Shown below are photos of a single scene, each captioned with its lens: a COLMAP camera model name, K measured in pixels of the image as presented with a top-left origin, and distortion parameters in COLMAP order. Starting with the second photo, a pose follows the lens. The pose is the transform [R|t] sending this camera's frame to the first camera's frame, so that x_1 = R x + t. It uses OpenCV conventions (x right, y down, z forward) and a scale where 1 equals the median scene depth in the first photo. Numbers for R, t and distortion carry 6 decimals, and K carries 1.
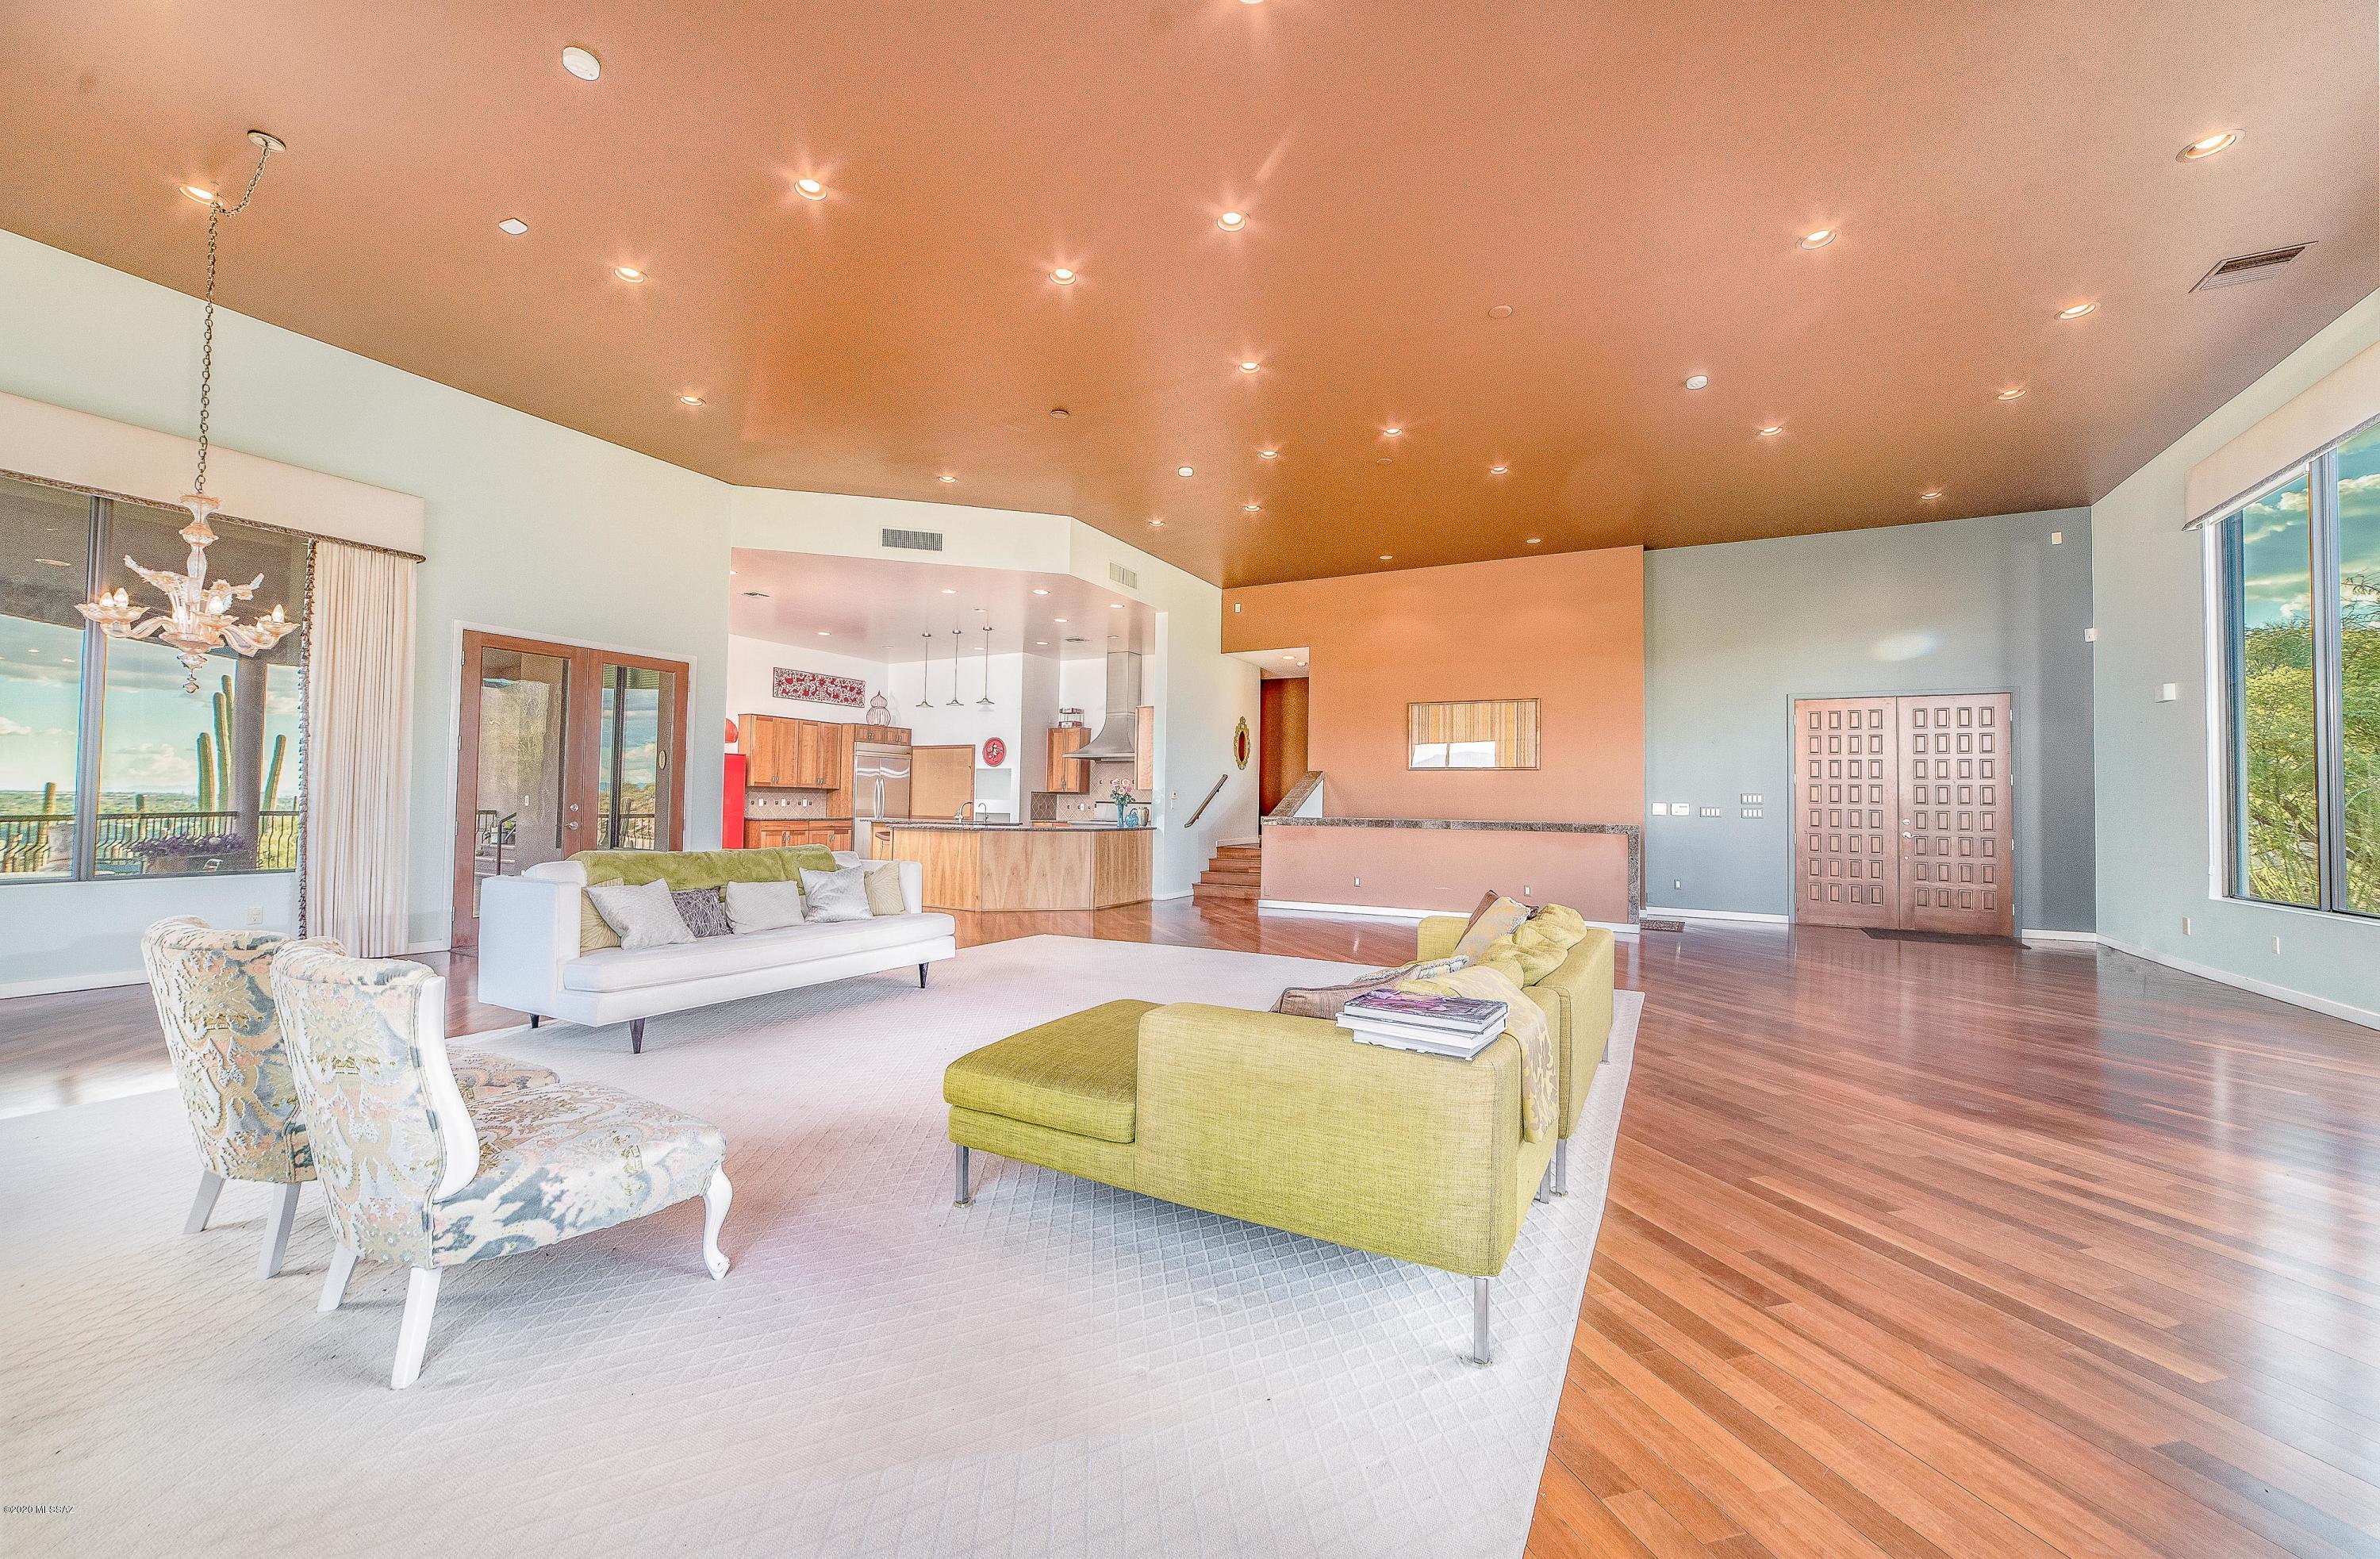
lens RADIAL K [[903.3, 0, 1175.8], [0, 903.3, 775.8], [0, 0, 1]] dist [-0.017008, 0.000202]
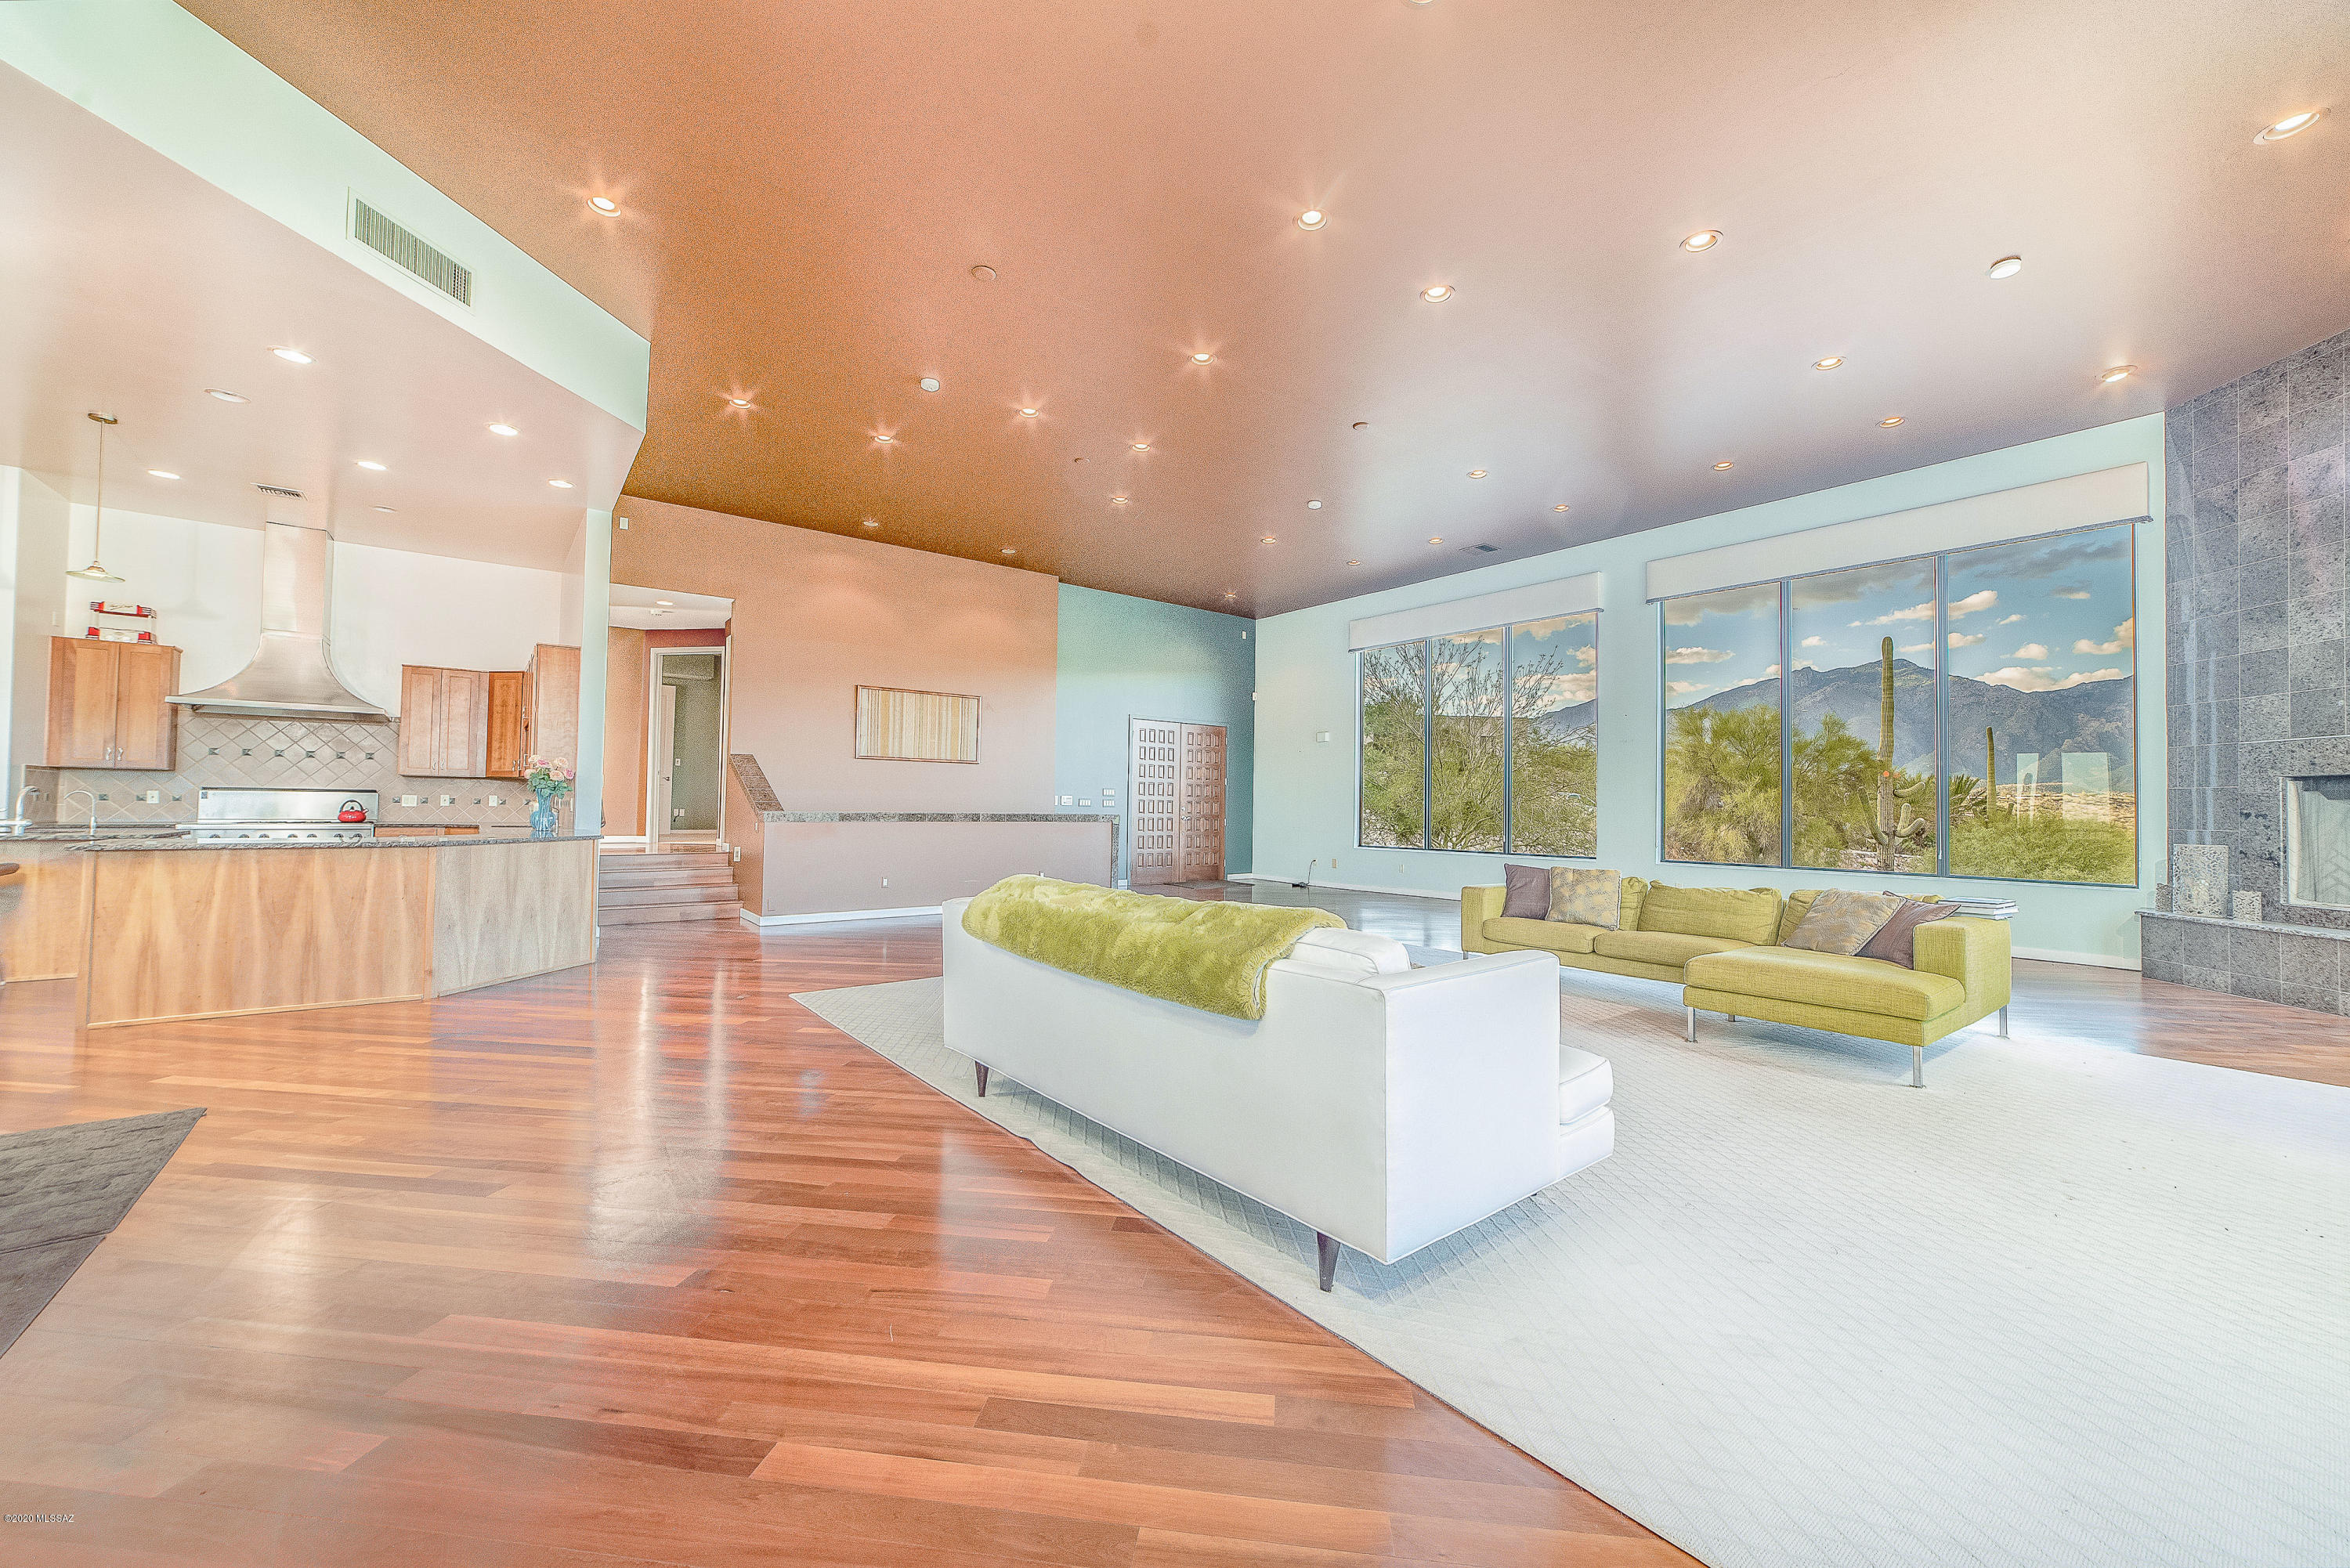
lens RADIAL K [[902.6, 0, 1182.9], [0, 902.6, 790.8], [0, 0, 1]] dist [-0.022721, 0.008070]
pose [[0.400282, 0.005281, 0.916377, -0.347408], [-0.035510, 0.999322, 0.009752, 0.004513], [-0.915704, -0.036444, 0.400198, 0.257083]]
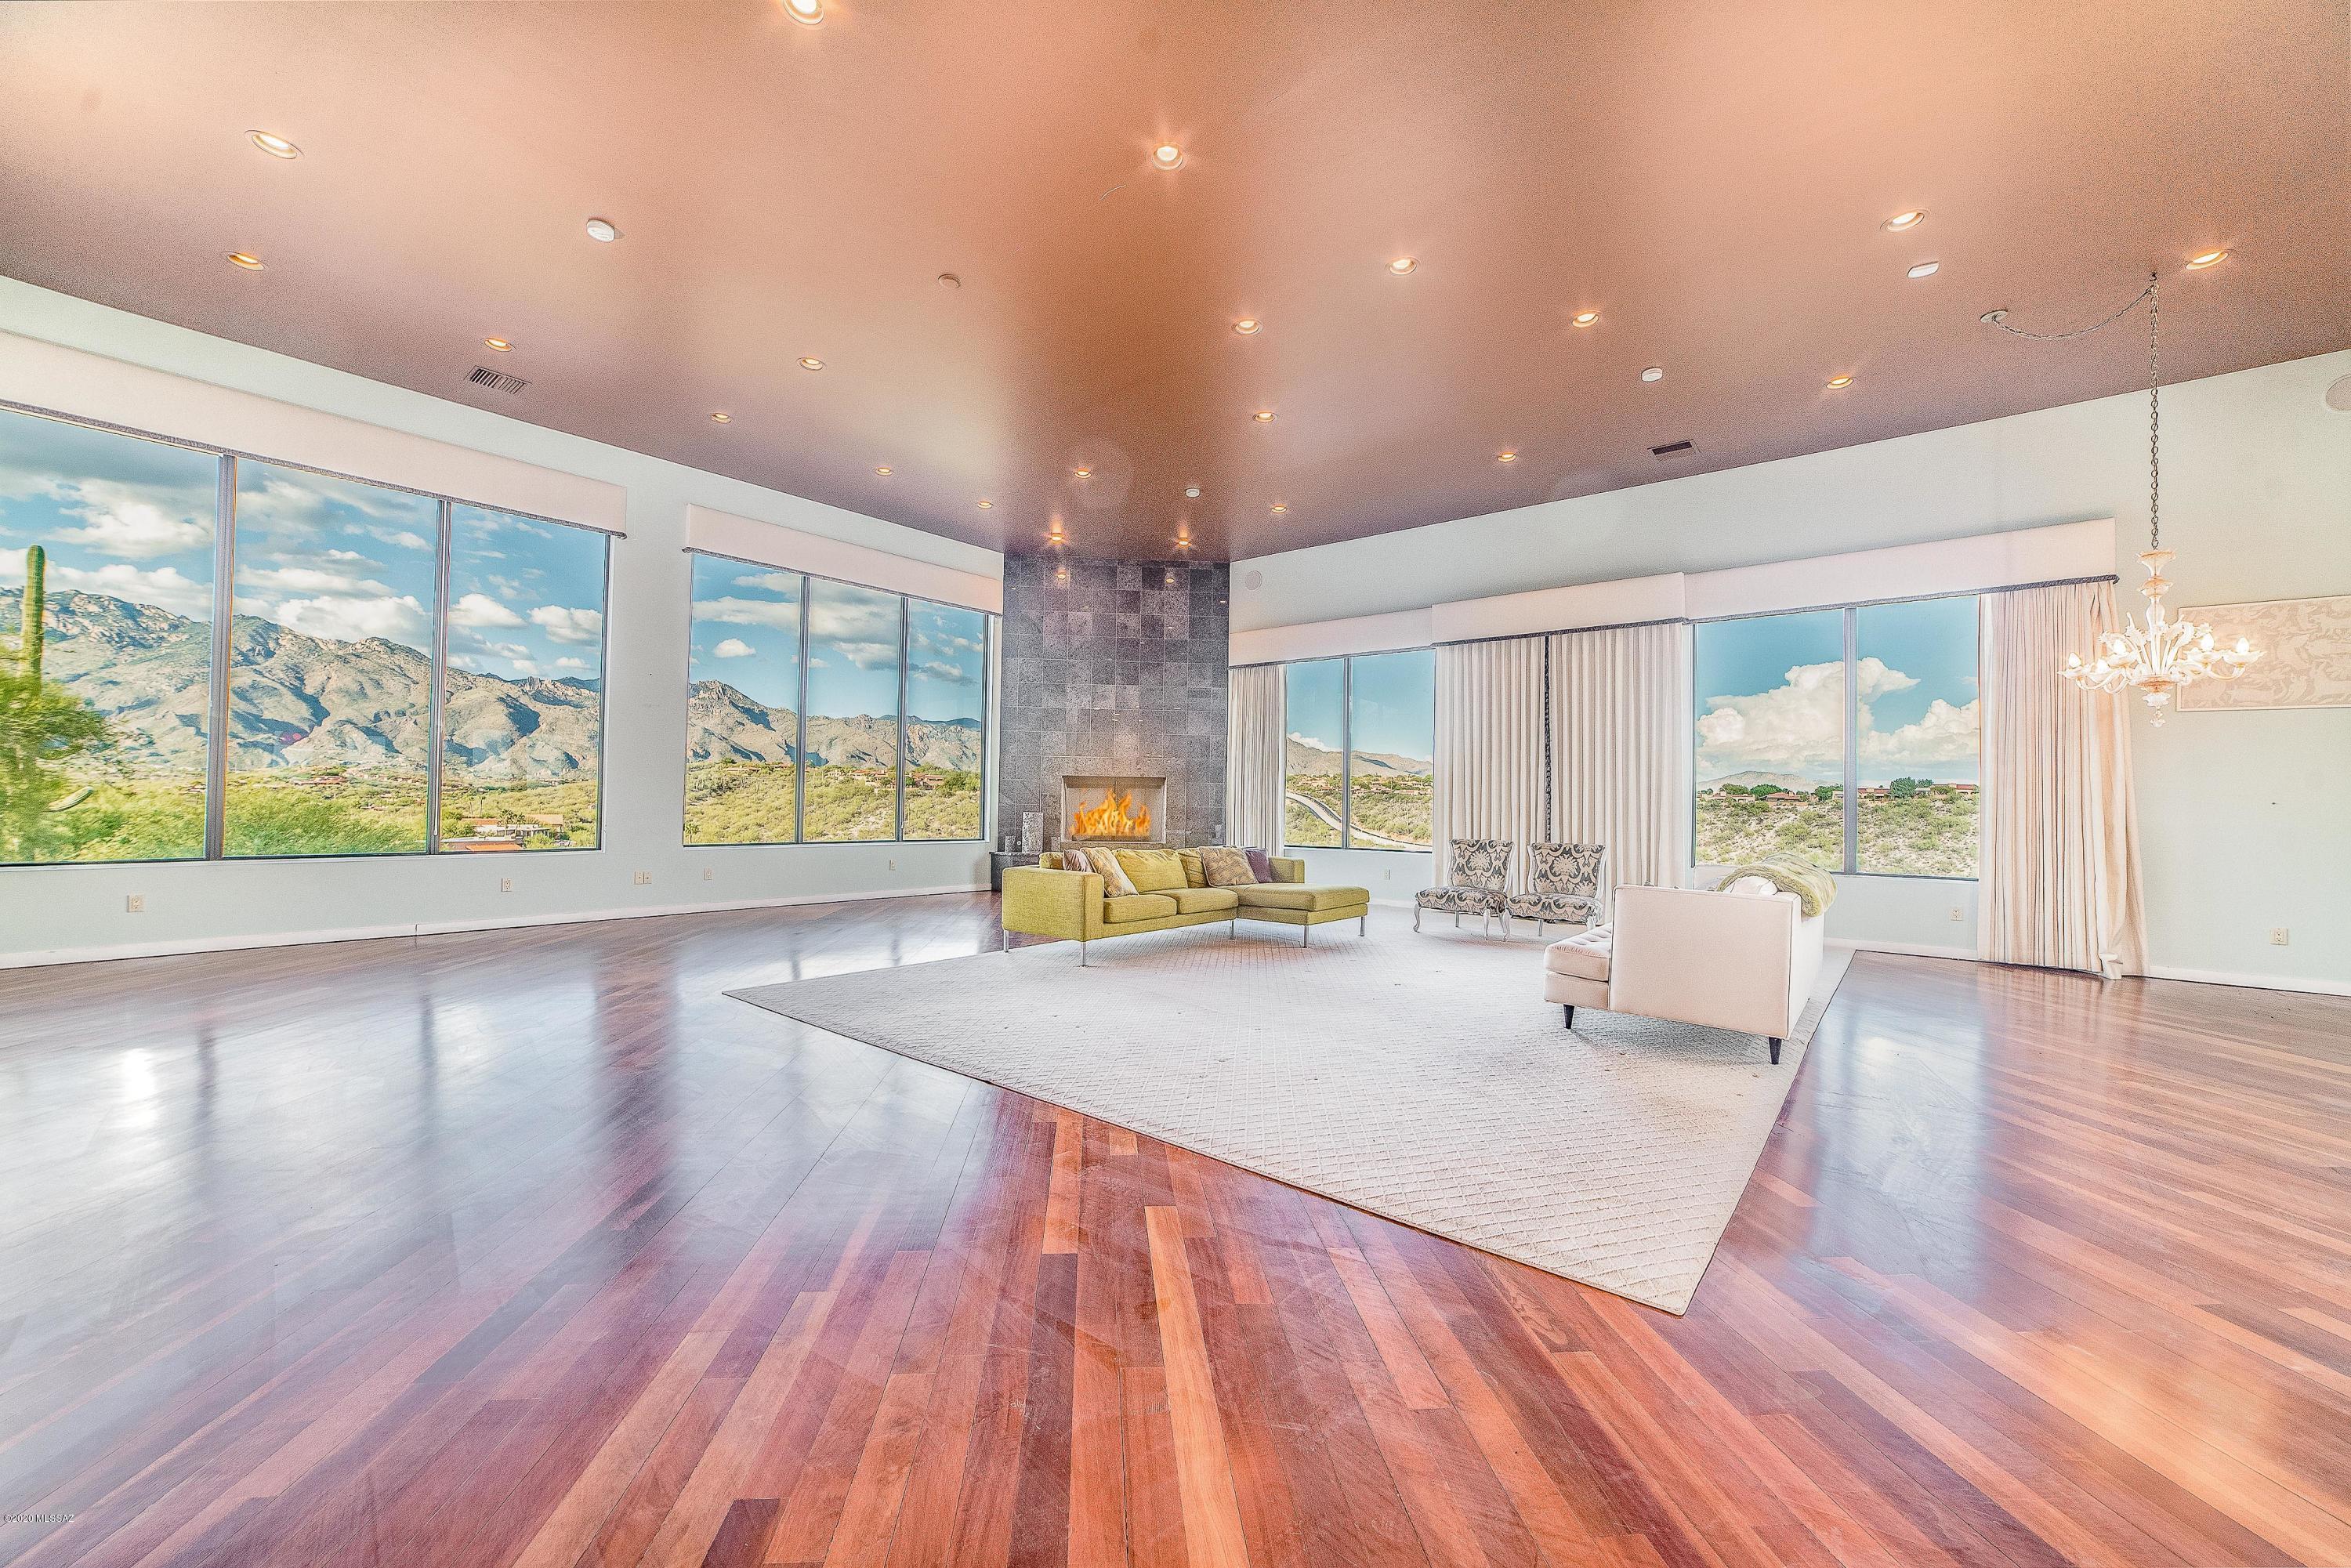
lens RADIAL K [[906.8, 0, 1179.6], [0, 906.8, 774.7], [0, 0, 1]] dist [0.000177, 0.000186]
pose [[-0.983795, -0.024734, 0.177585, -0.021135], [-0.036134, 0.997468, -0.061249, 0.026788], [-0.175621, -0.066674, -0.982198, 0.702958]]
